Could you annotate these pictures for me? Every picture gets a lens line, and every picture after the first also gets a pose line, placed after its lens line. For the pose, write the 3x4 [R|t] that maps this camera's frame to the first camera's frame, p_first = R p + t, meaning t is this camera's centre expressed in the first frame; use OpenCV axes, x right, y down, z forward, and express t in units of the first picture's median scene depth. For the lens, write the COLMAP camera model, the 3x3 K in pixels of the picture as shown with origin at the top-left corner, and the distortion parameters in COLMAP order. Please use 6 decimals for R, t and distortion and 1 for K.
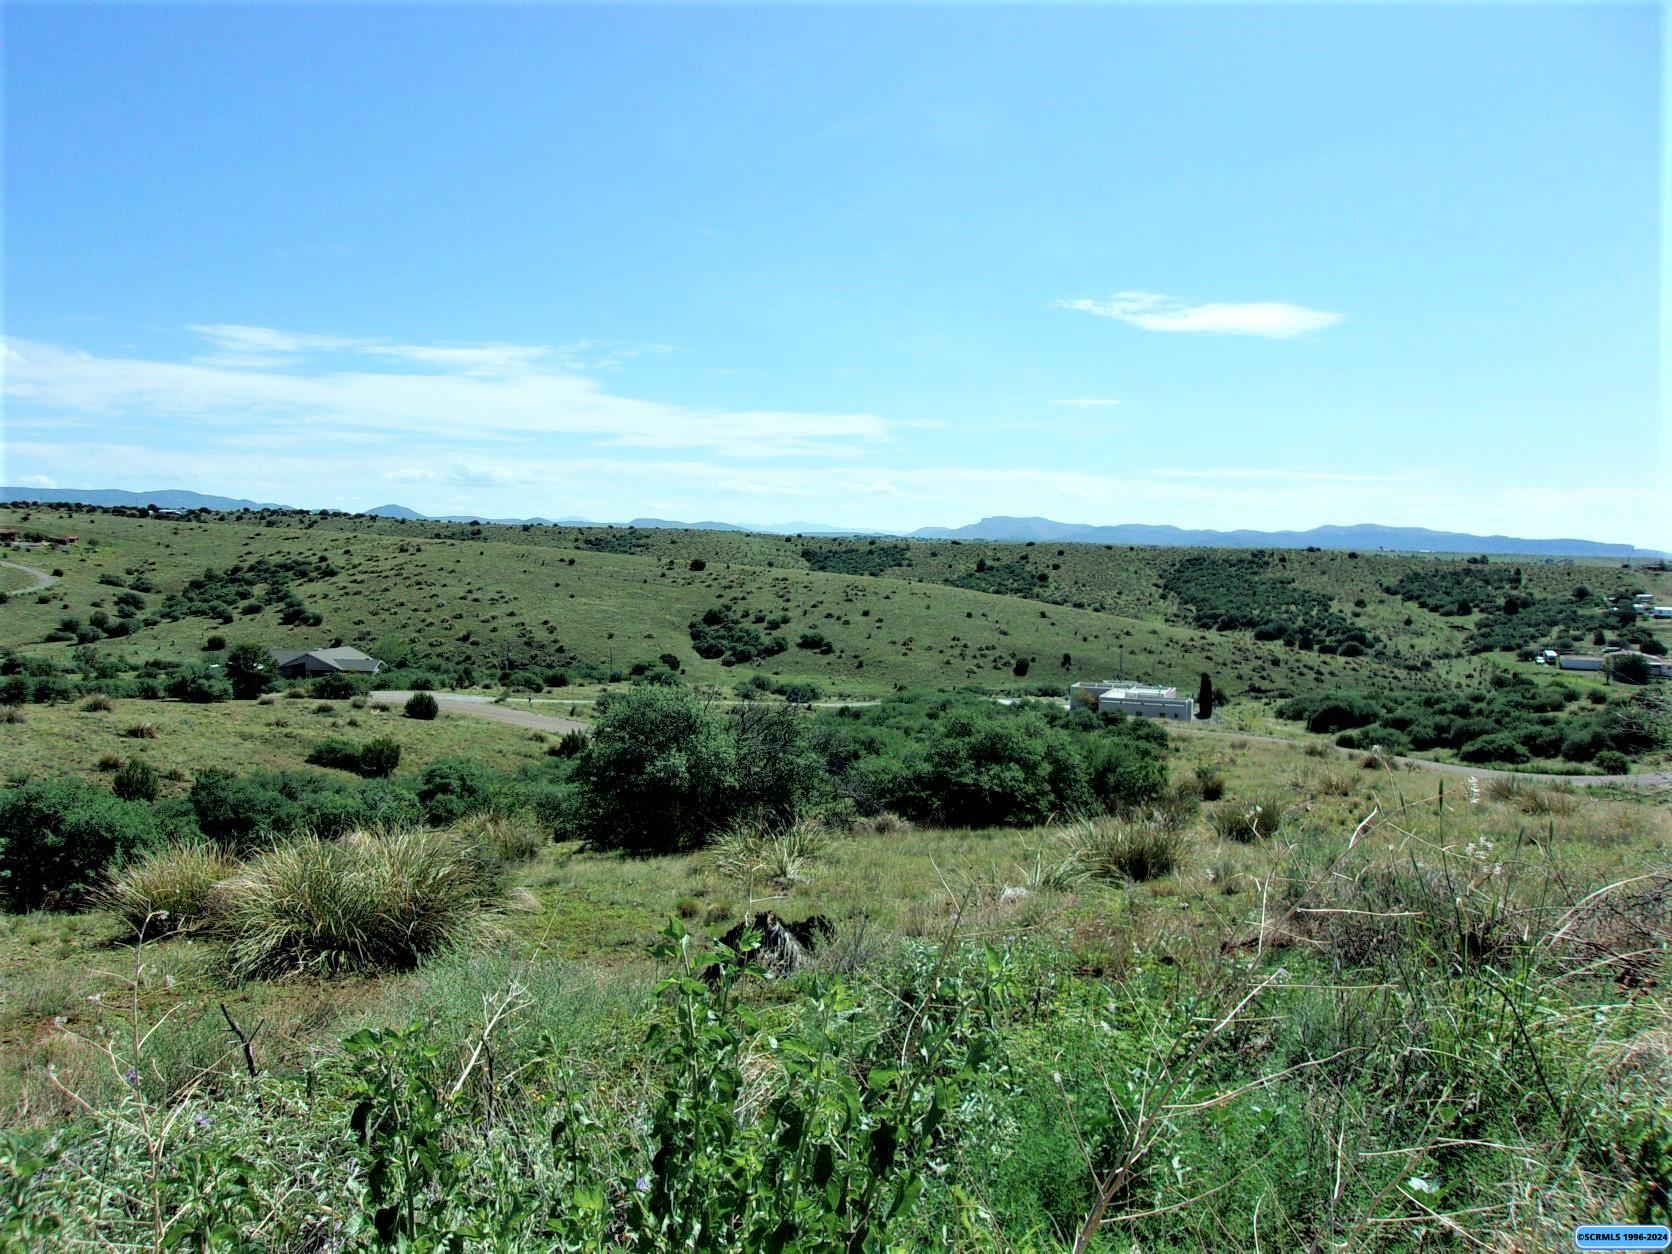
lens RADIAL K [[1306.7, 0, 815.4], [0, 1306.7, 627.4], [0, 0, 1]] dist [-0.029007, 0.057492]
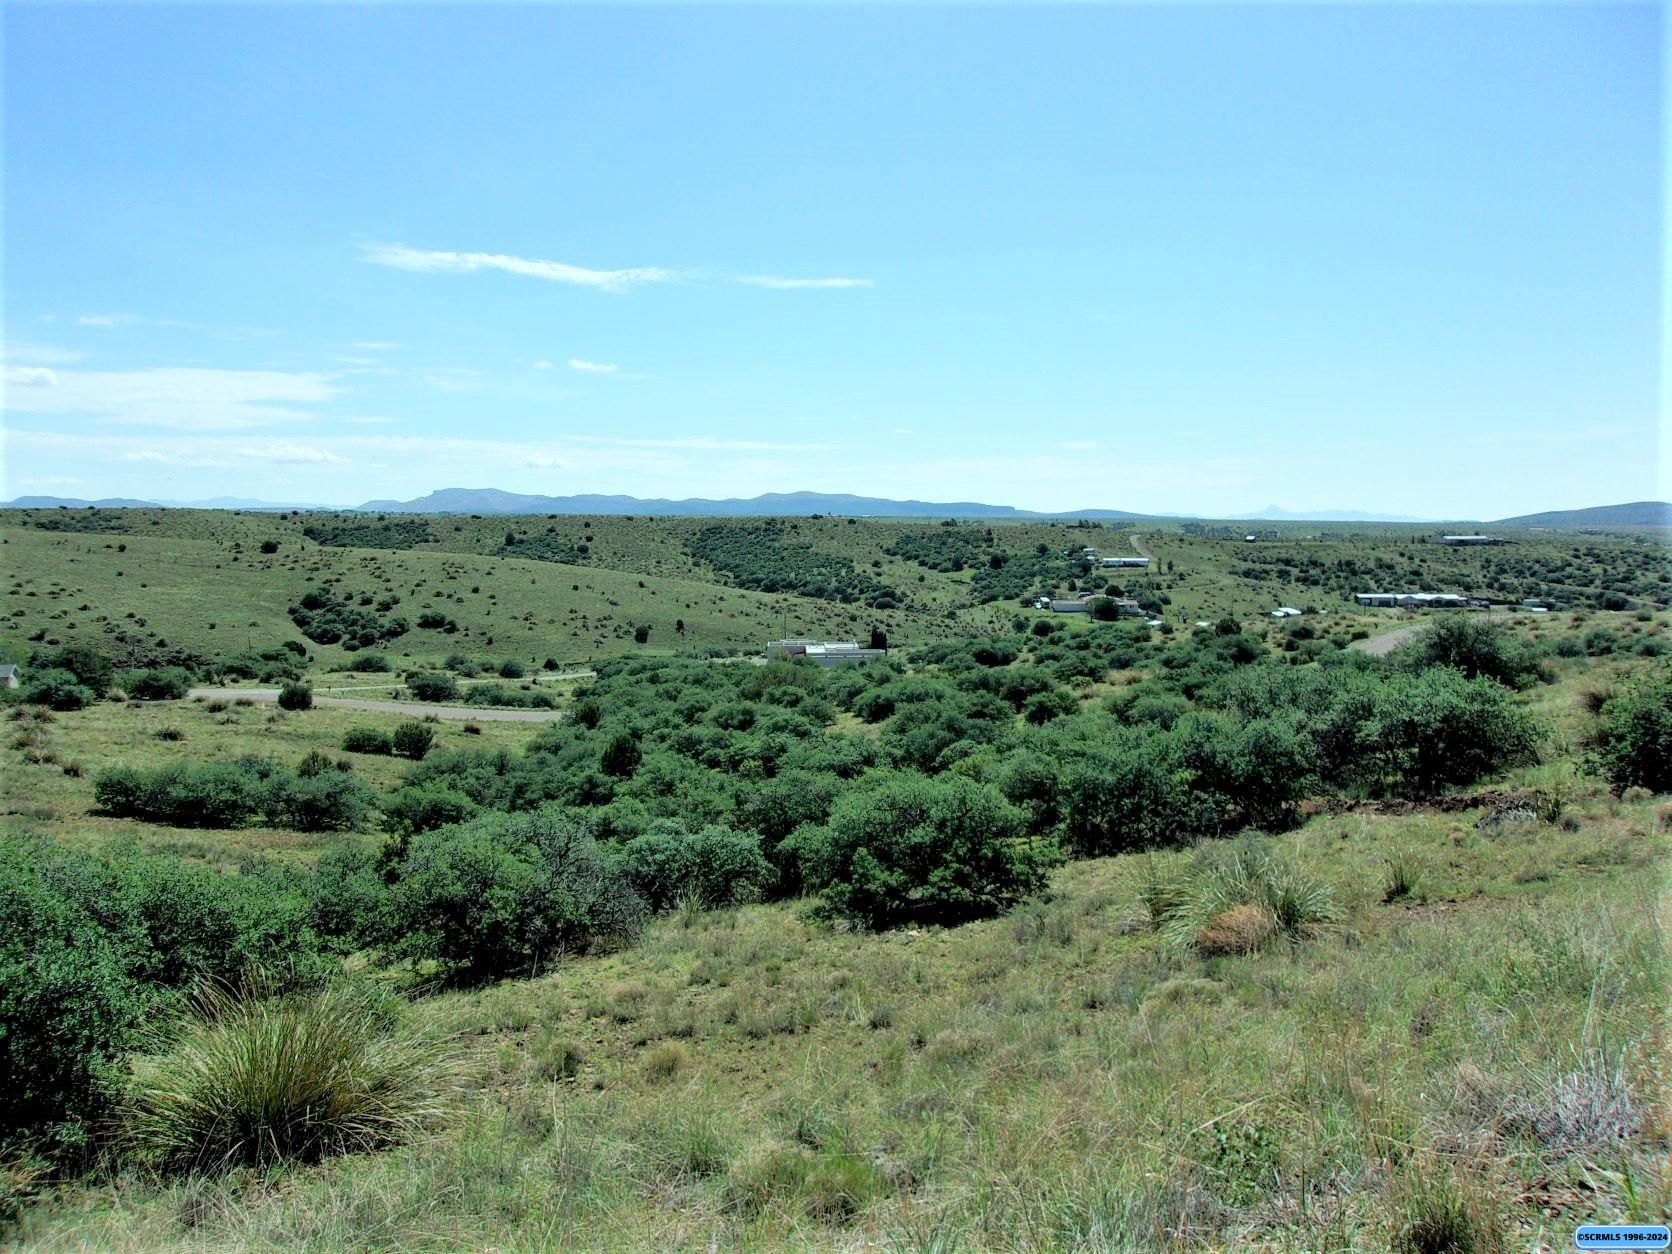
lens RADIAL K [[1306.7, 0, 819.3], [0, 1306.7, 623.4], [0, 0, 1]] dist [-0.029007, 0.057492]
pose [[0.915750, -0.052685, 0.398278, -0.094882], [0.045210, 0.998581, 0.028145, -0.001334], [-0.399196, -0.007768, 0.916833, -0.015882]]
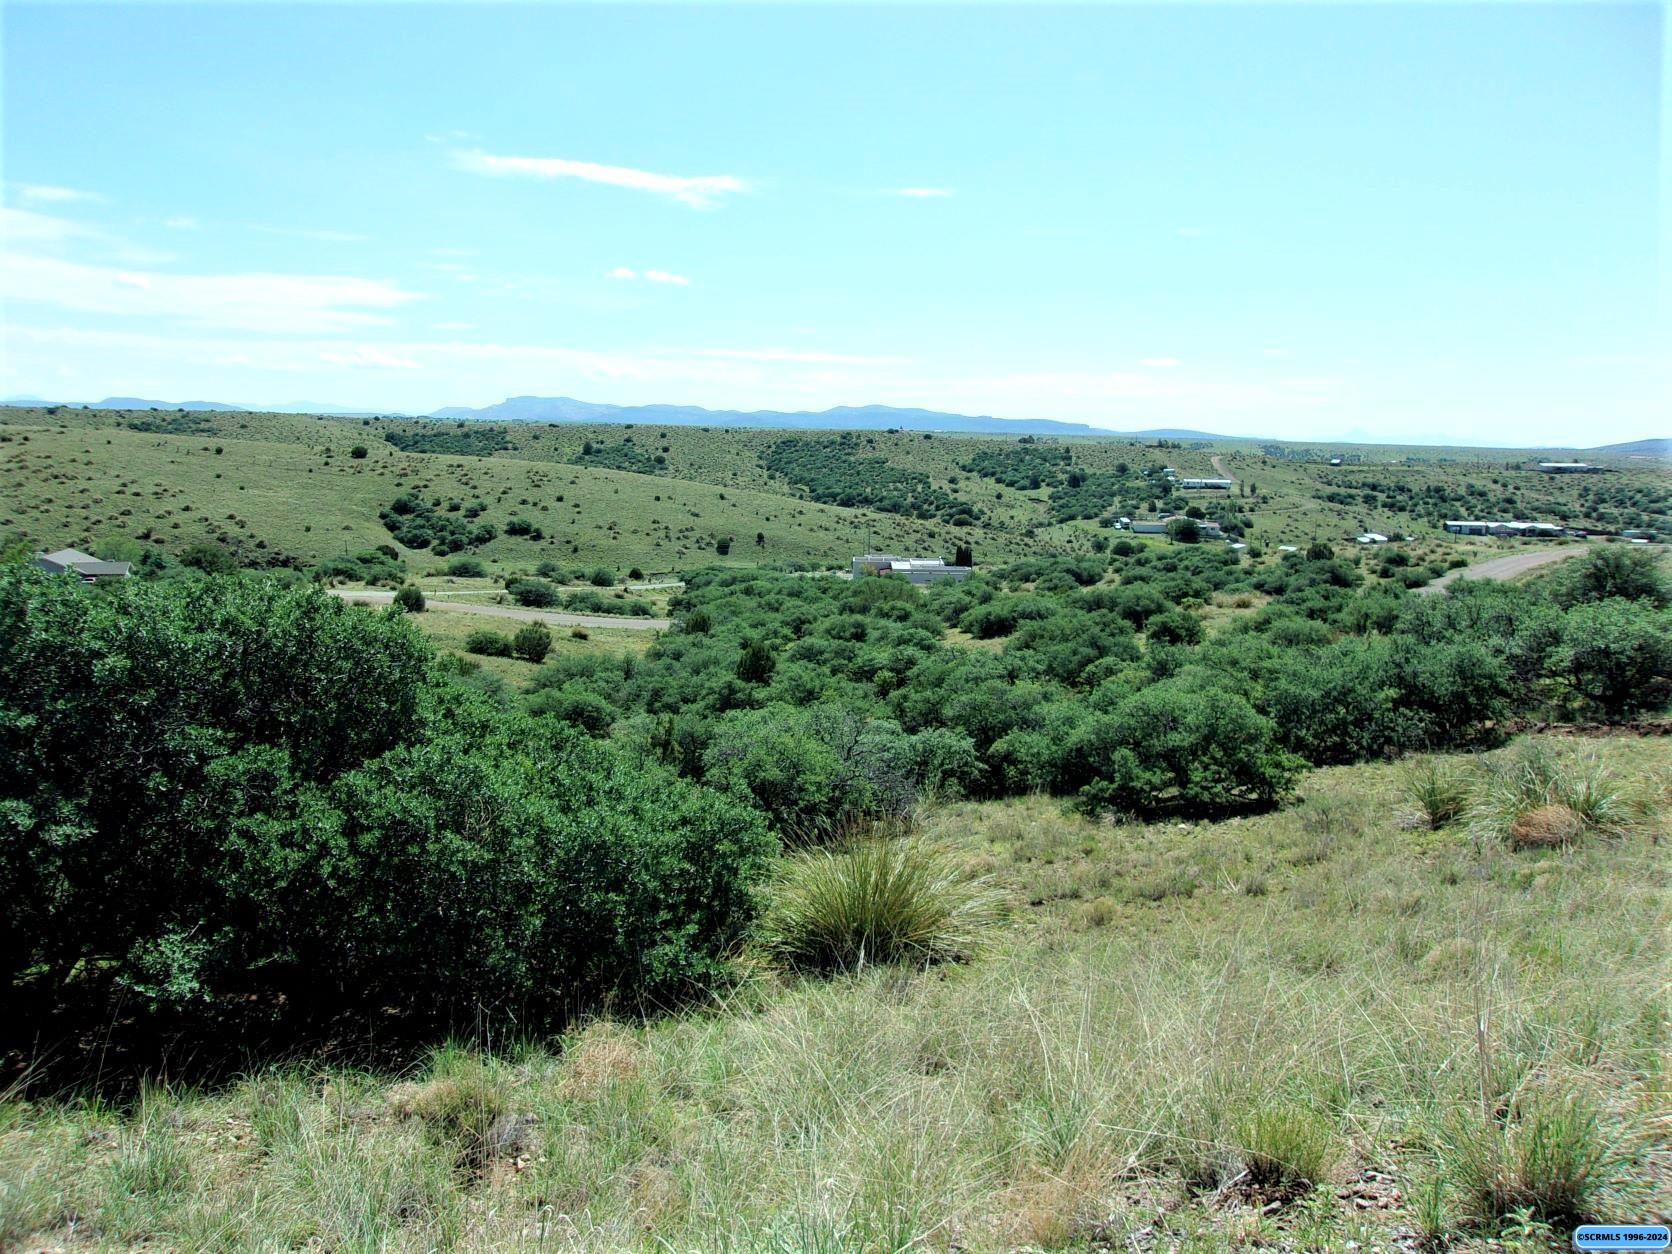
lens RADIAL K [[1306.7, 0, 818.3], [0, 1306.7, 623.1], [0, 0, 1]] dist [-0.029007, 0.057492]
pose [[0.936320, -0.055060, 0.346806, -0.103122], [0.024795, 0.995532, 0.091113, -0.001717], [-0.350273, -0.076712, 0.933501, -0.016602]]
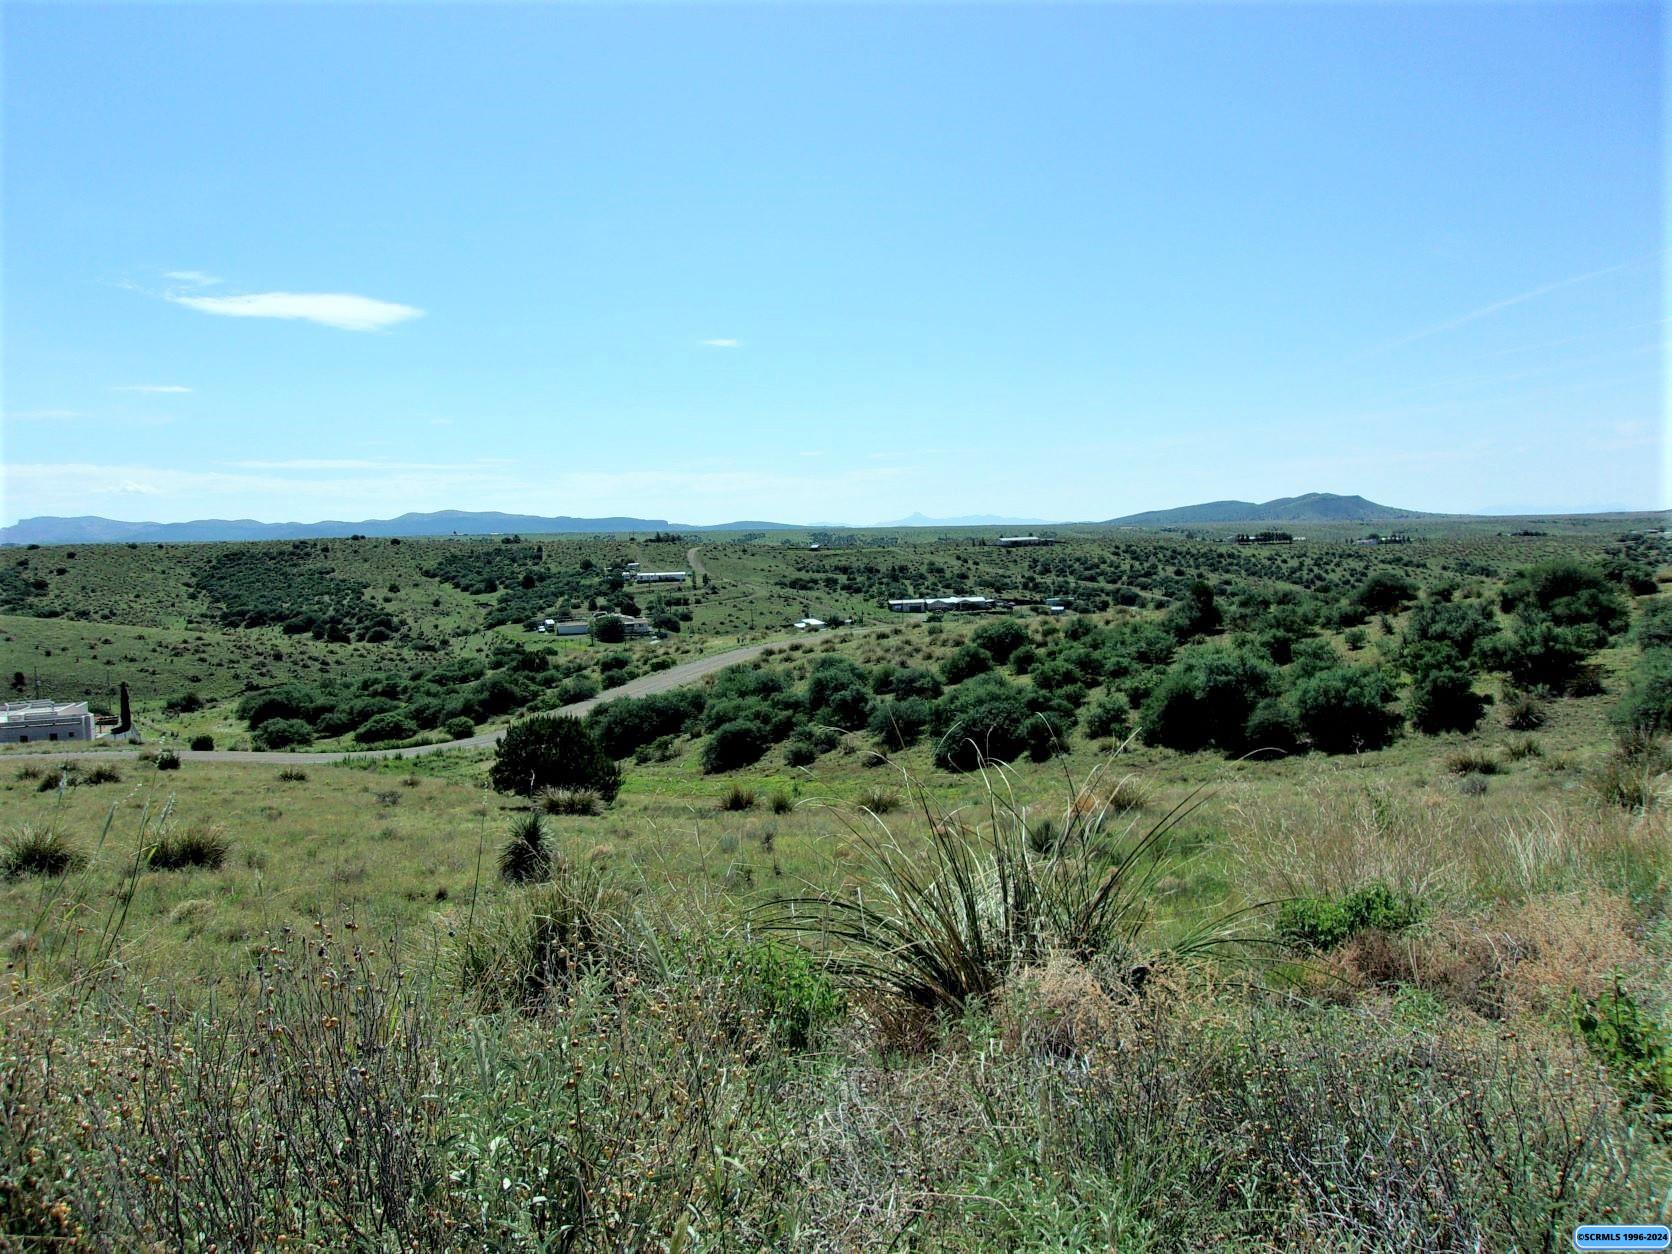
lens RADIAL K [[1306.7, 0, 822.2], [0, 1306.7, 632.0], [0, 0, 1]] dist [-0.029007, 0.057492]
pose [[0.780036, -0.092701, 0.618830, 0.059041], [0.085862, 0.995467, 0.040892, 0.002922], [-0.619816, 0.021237, 0.784460, 0.000942]]
